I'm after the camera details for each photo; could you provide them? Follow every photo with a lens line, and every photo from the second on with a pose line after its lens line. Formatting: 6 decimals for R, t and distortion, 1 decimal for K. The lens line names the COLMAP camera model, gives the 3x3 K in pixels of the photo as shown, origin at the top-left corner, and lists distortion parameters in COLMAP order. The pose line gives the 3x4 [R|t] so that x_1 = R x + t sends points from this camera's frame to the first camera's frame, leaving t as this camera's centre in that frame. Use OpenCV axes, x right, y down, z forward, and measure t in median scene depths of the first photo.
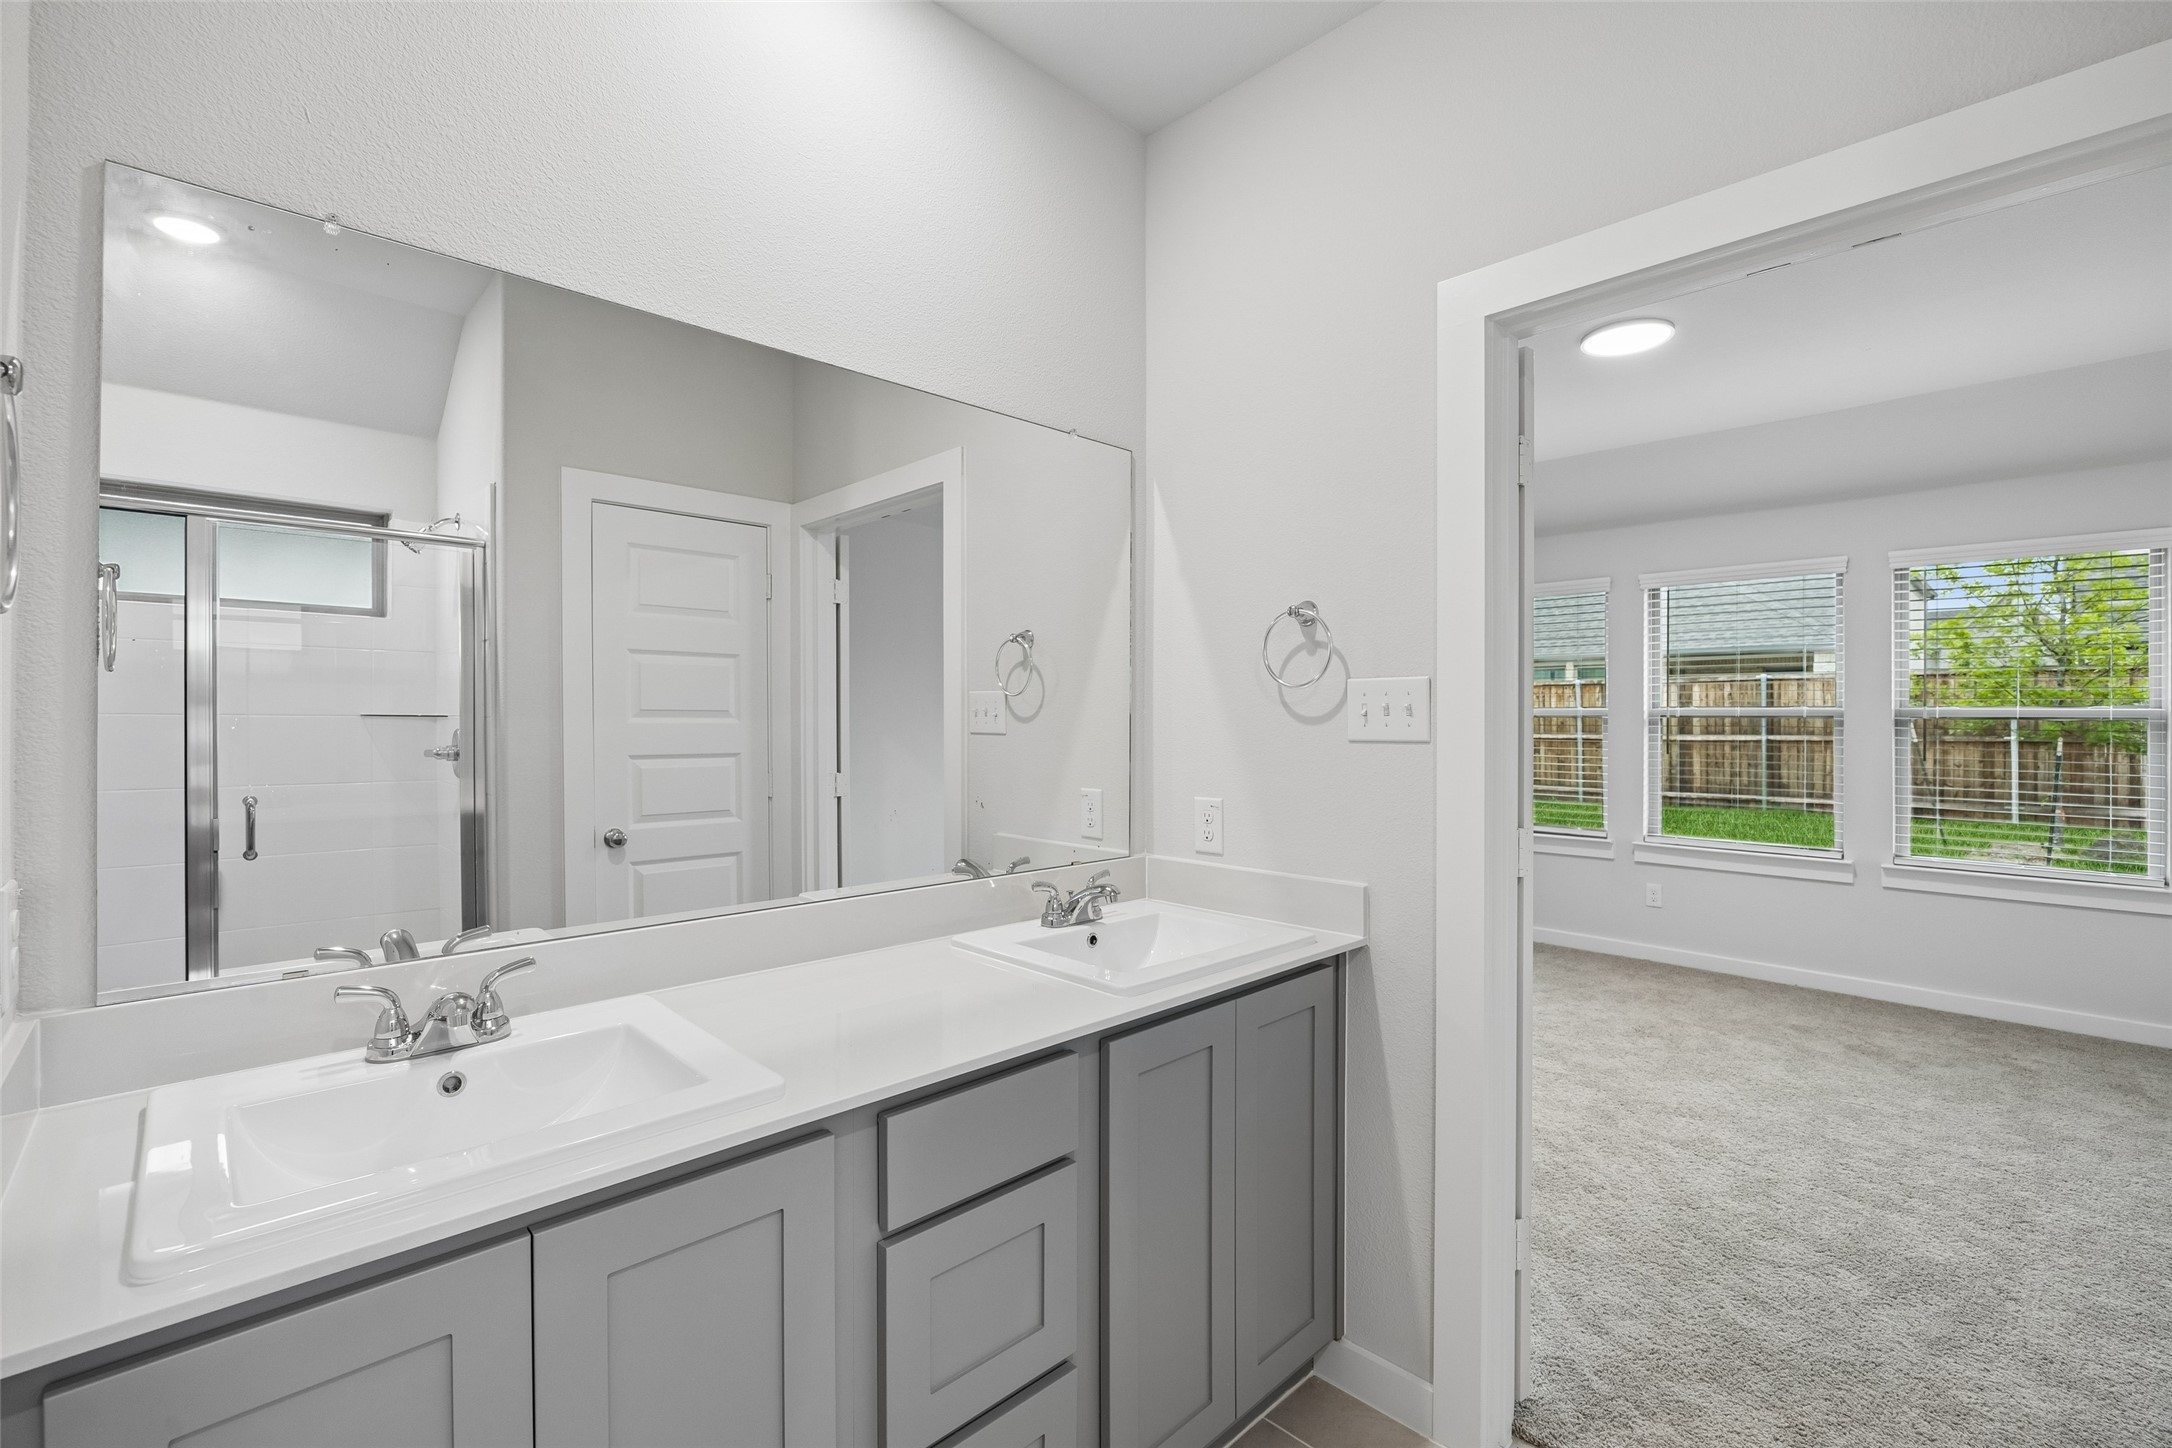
lens RADIAL K [[935.2, 0, 1089.0], [0, 935.2, 716.6], [0, 0, 1]] dist [-0.013674, 0.000479]
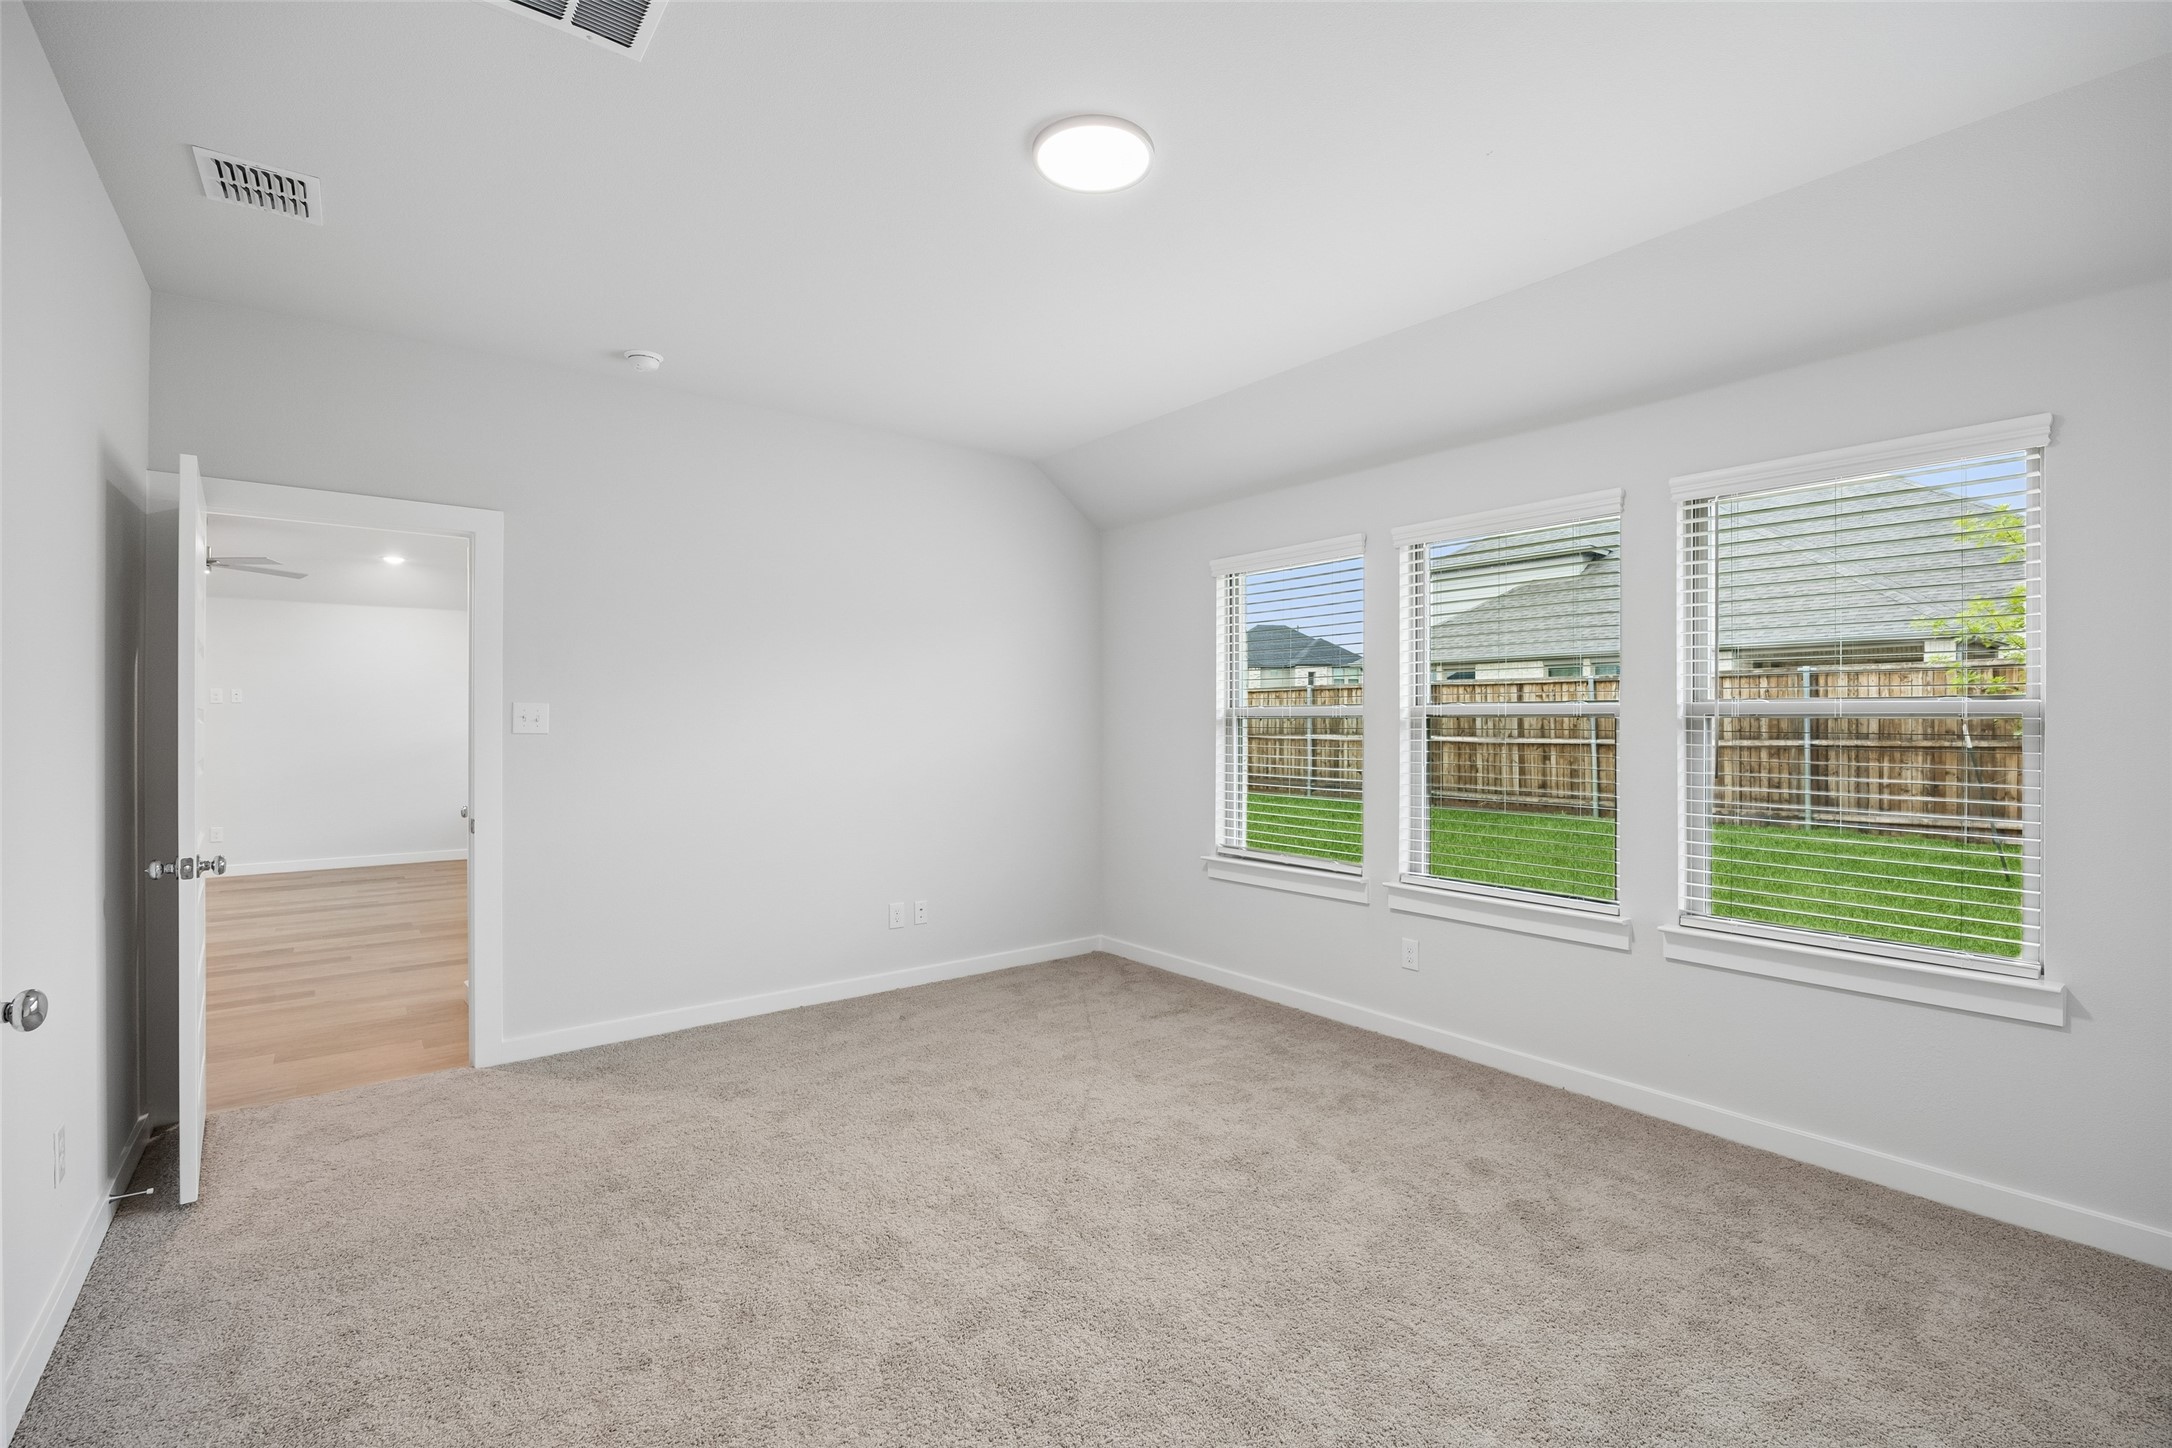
lens RADIAL K [[963.6, 0, 1086.0], [0, 963.6, 724.0], [0, 0, 1]] dist [-0.016440, 0.000087]
pose [[0.994623, -0.001513, -0.103547, 0.607788], [0.001959, 0.999989, 0.004202, 0.003563], [0.103539, -0.004382, 0.994616, 0.287827]]
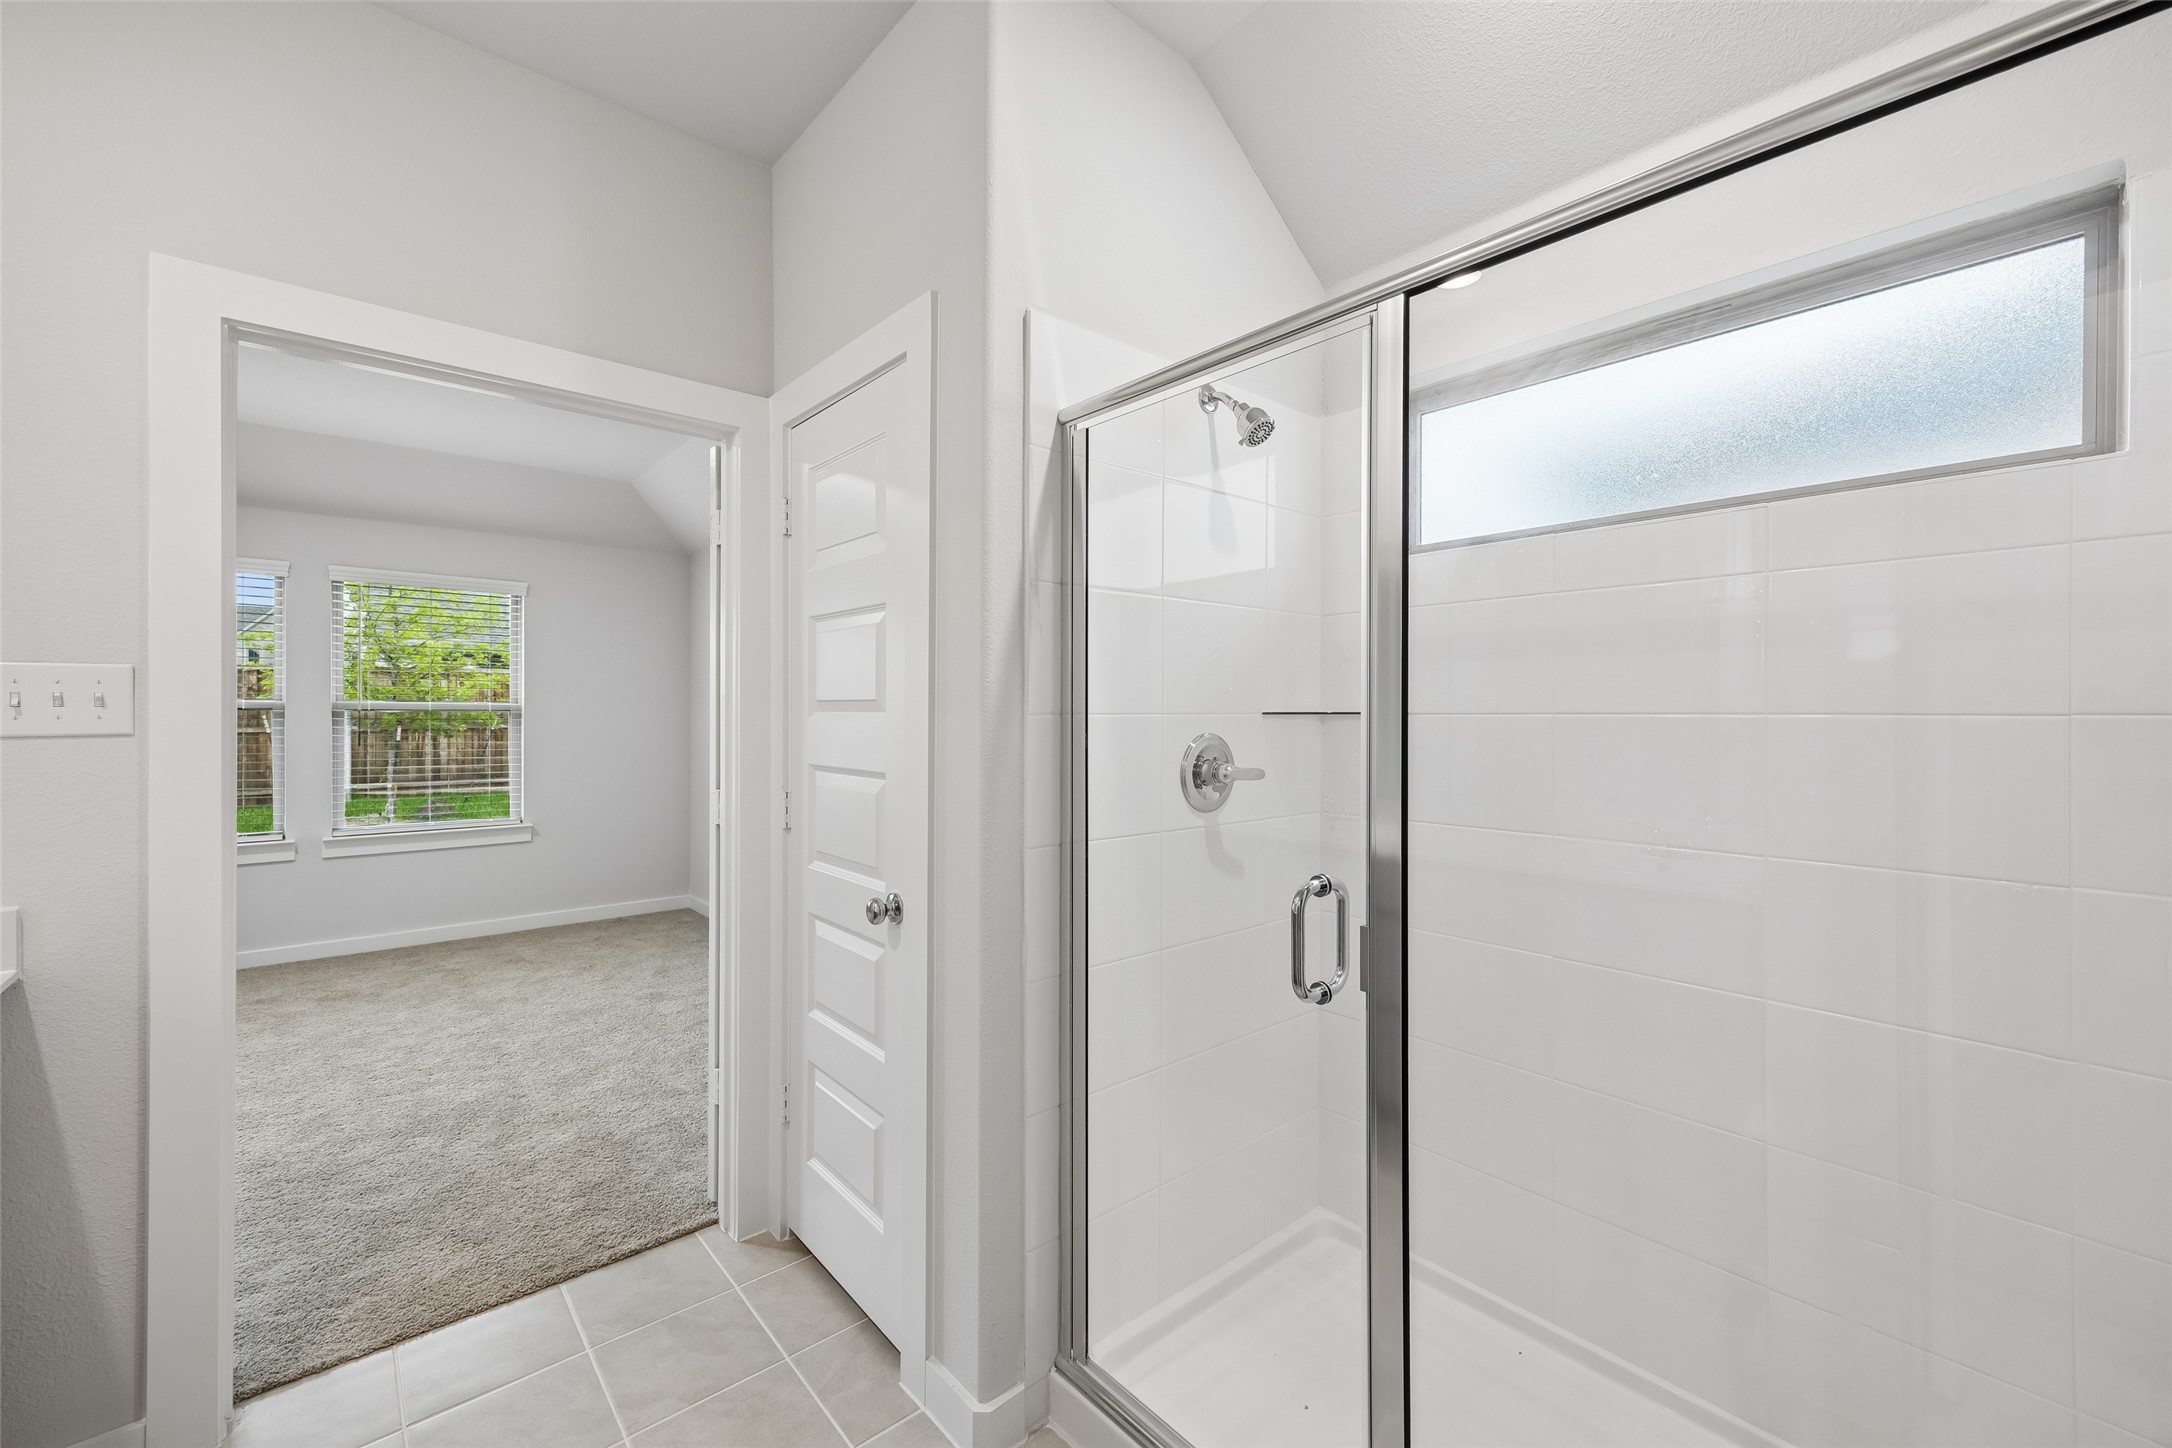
lens RADIAL K [[859.7, 0, 1095.0], [0, 859.7, 712.9], [0, 0, 1]] dist [0.000931, 0.000075]
pose [[0.051218, -0.003294, 0.998682, -0.184051], [-0.001219, 0.999994, 0.003361, 0.000424], [-0.998687, -0.001389, 0.051214, -0.003880]]
